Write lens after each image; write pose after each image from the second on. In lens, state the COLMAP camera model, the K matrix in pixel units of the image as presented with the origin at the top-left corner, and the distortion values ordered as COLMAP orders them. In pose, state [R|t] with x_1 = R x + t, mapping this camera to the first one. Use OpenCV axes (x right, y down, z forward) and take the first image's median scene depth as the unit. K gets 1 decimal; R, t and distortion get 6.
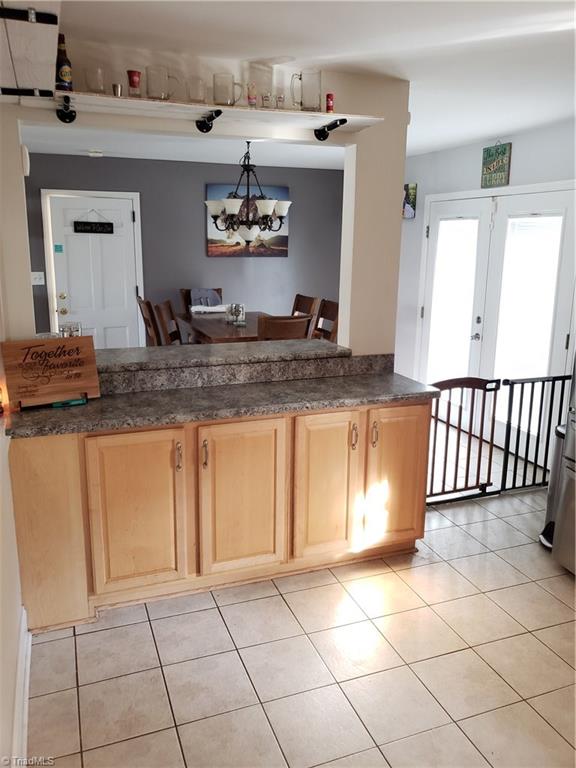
lens RADIAL K [[605.1, 0, 288.0], [0, 605.1, 384.0], [0, 0, 1]] dist [0.021561, -0.000167]
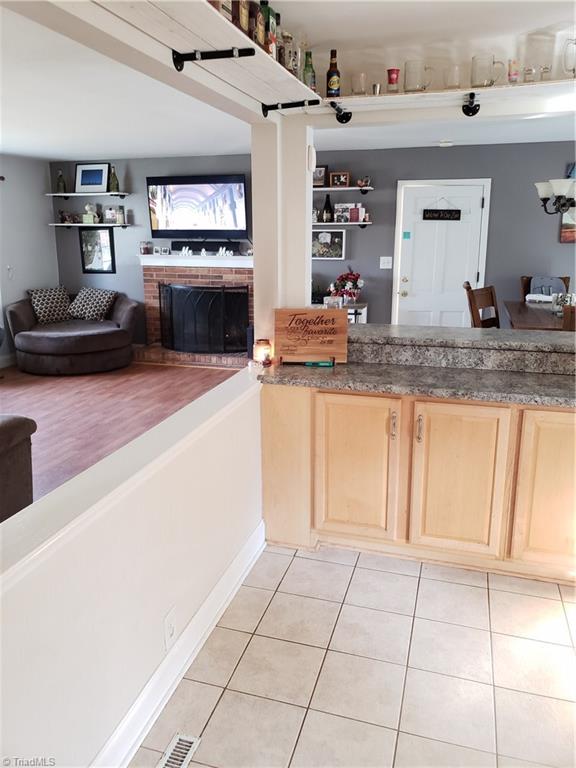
lens RADIAL K [[605.1, 0, 288.0], [0, 605.1, 384.0], [0, 0, 1]] dist [0.021561, -0.000167]
pose [[0.791218, 0.141360, -0.594972, 0.287077], [-0.131051, 0.989508, 0.060821, 0.005688], [0.597328, 0.029849, 0.801442, 0.020057]]
